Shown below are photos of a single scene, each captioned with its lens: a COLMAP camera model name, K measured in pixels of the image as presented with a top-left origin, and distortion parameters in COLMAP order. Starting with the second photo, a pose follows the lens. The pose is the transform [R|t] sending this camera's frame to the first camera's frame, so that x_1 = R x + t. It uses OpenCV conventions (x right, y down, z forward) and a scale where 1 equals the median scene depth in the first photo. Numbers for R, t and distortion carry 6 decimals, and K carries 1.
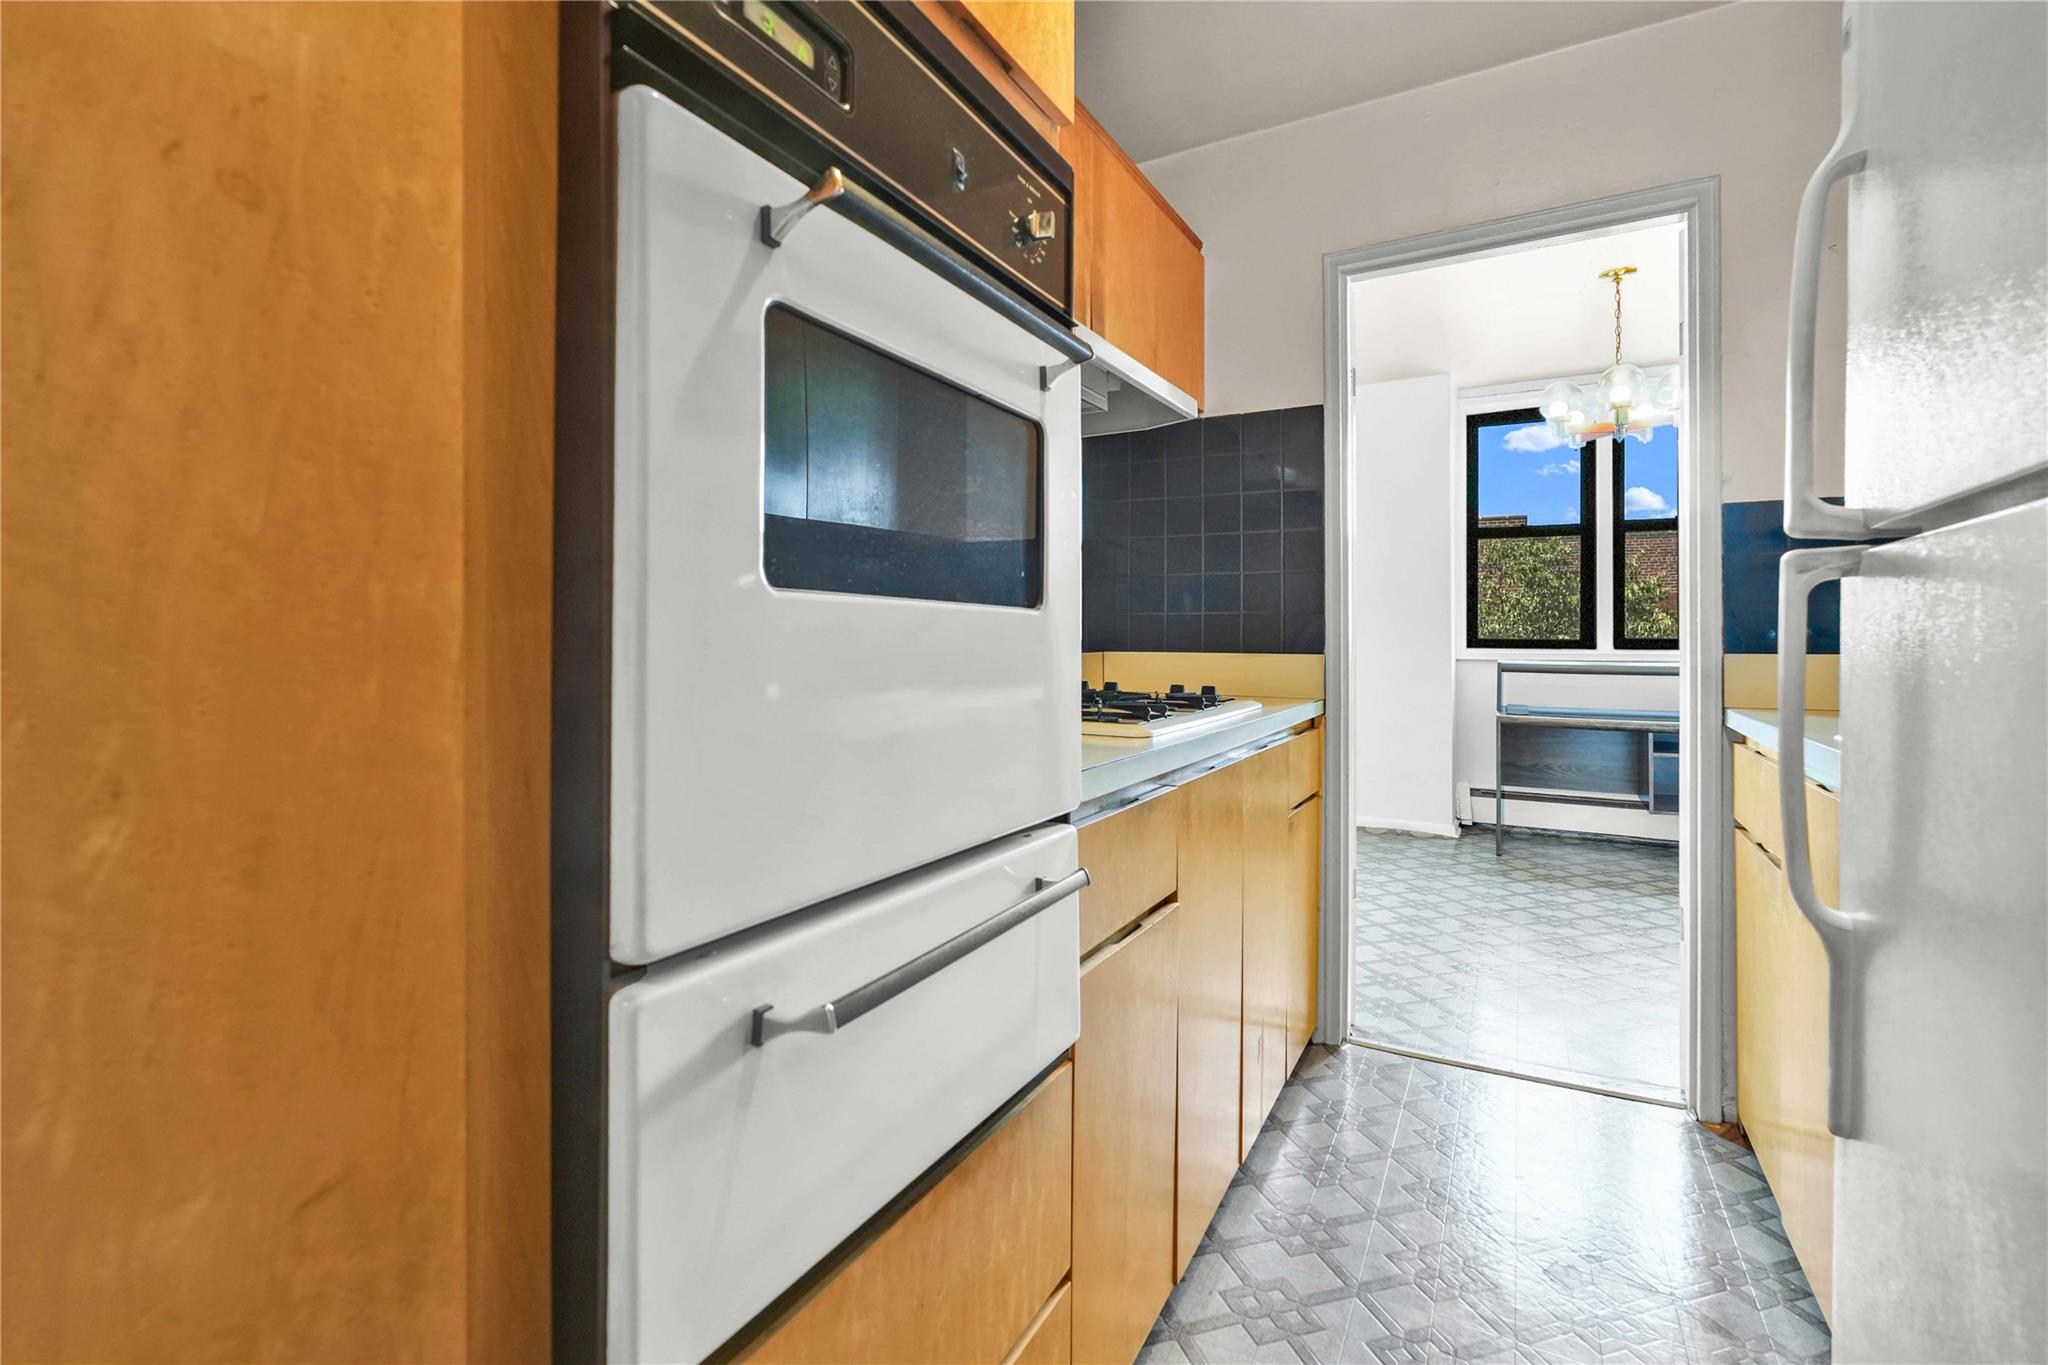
lens RADIAL K [[902.7, 0, 1030.2], [0, 902.7, 633.2], [0, 0, 1]] dist [-0.001618, 0.000777]
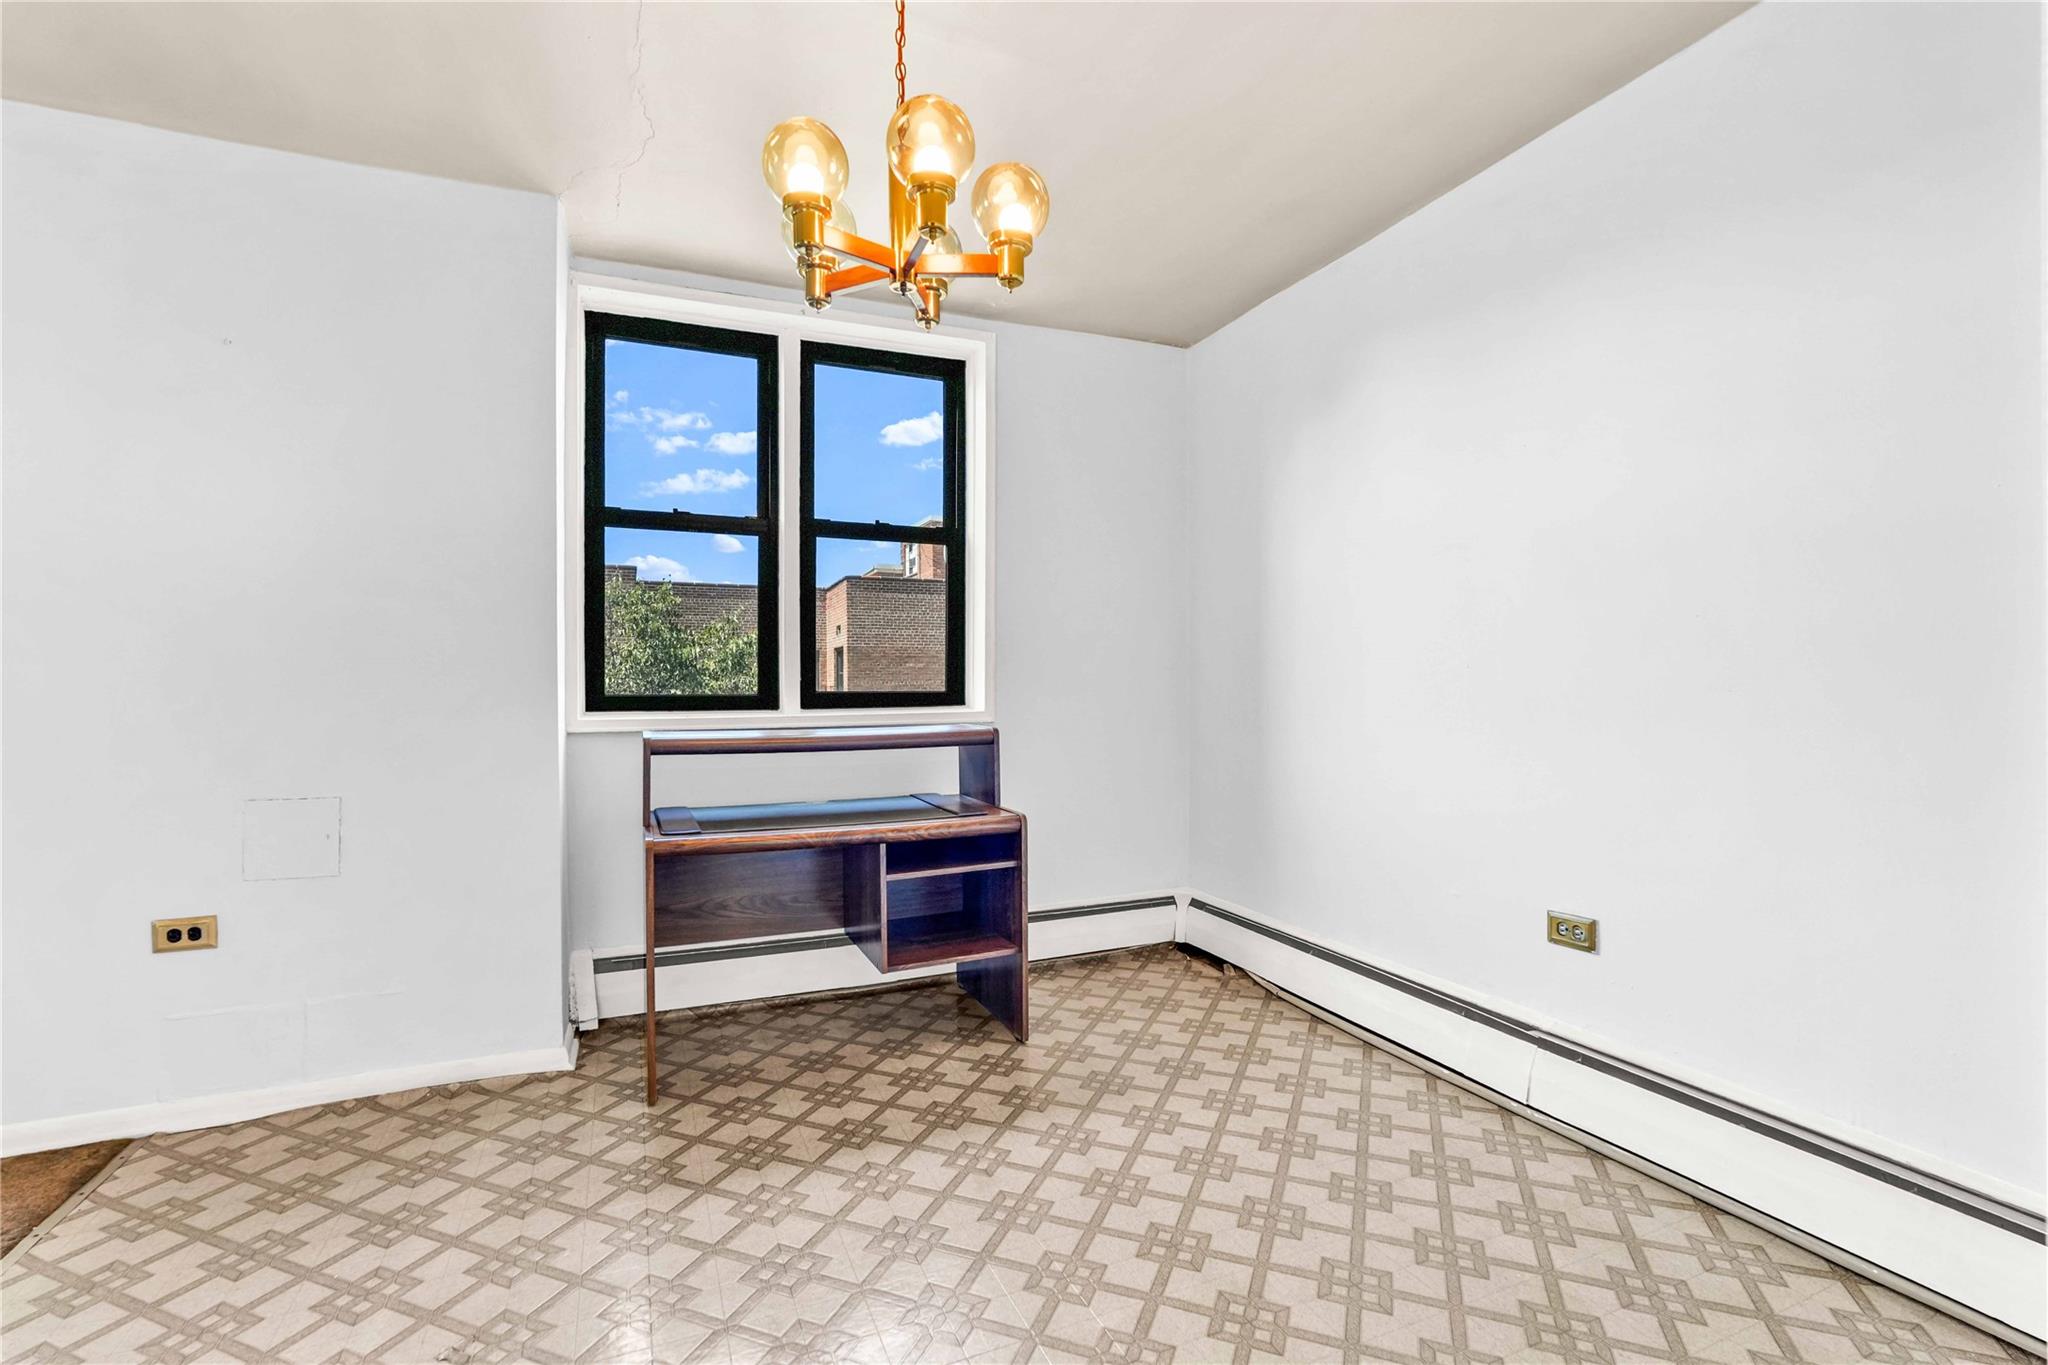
lens RADIAL K [[910.2, 0, 1019.4], [0, 910.2, 681.5], [0, 0, 1]] dist [-0.010839, 0.008257]
pose [[0.614800, -0.001597, 0.788682, 0.288917], [0.007591, 0.999964, -0.003893, 0.001372], [-0.788647, 0.008380, 0.614790, 0.623190]]
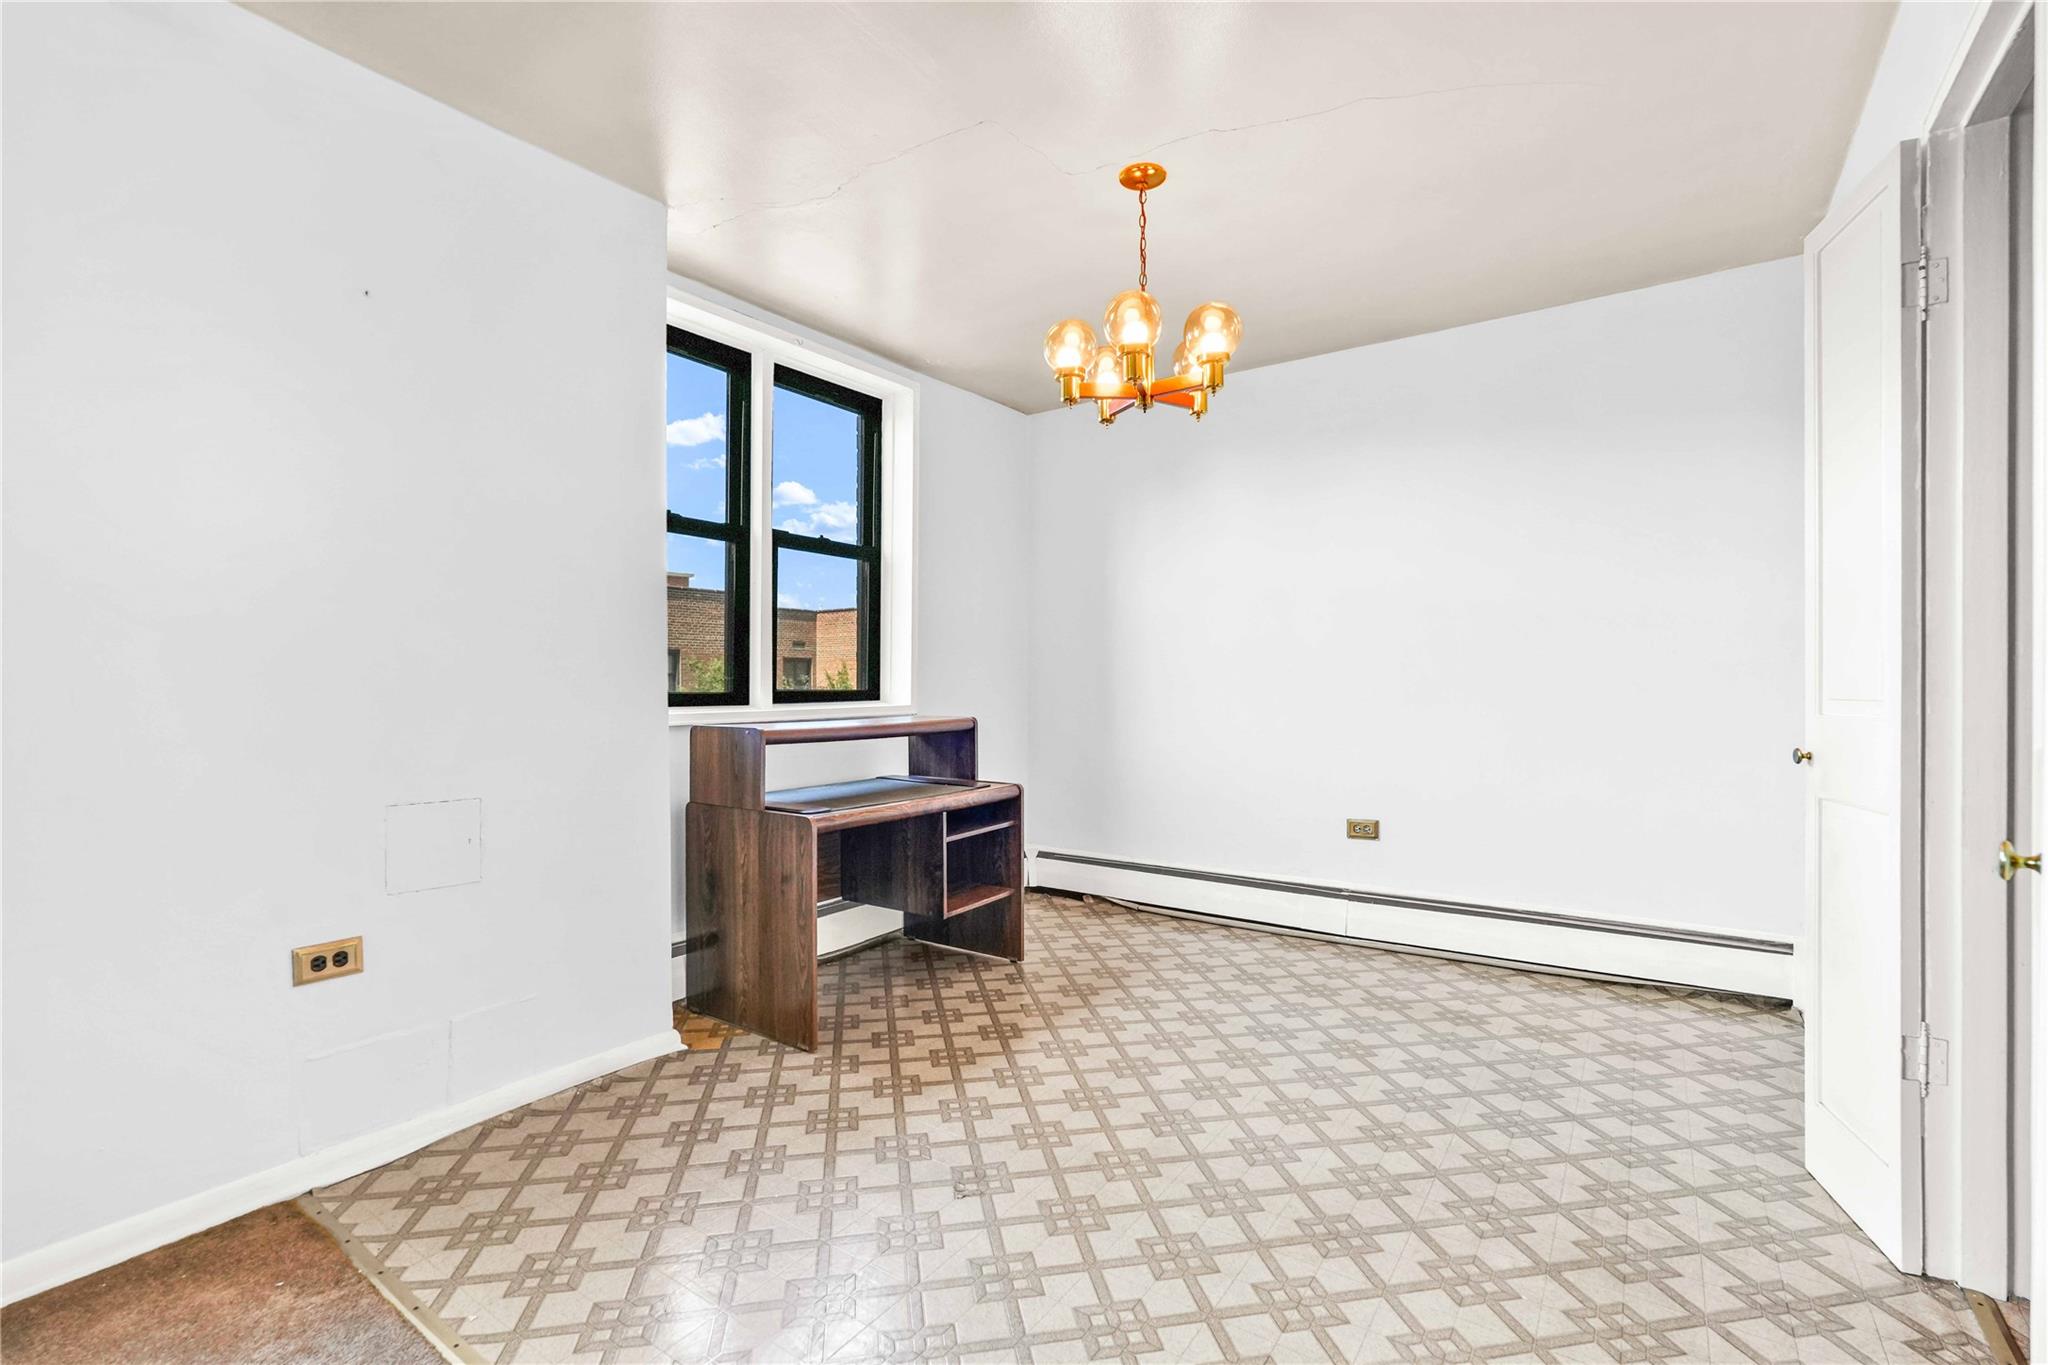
lens RADIAL K [[890.4, 0, 1024.0], [0, 890.4, 682.5], [0, 0, 1]] dist [0.000629, -0.000082]
pose [[0.114950, 0.000793, 0.993371, -0.063953], [0.004850, 0.999987, -0.001360, 0.003055], [-0.993359, 0.004974, 0.114944, 0.986219]]
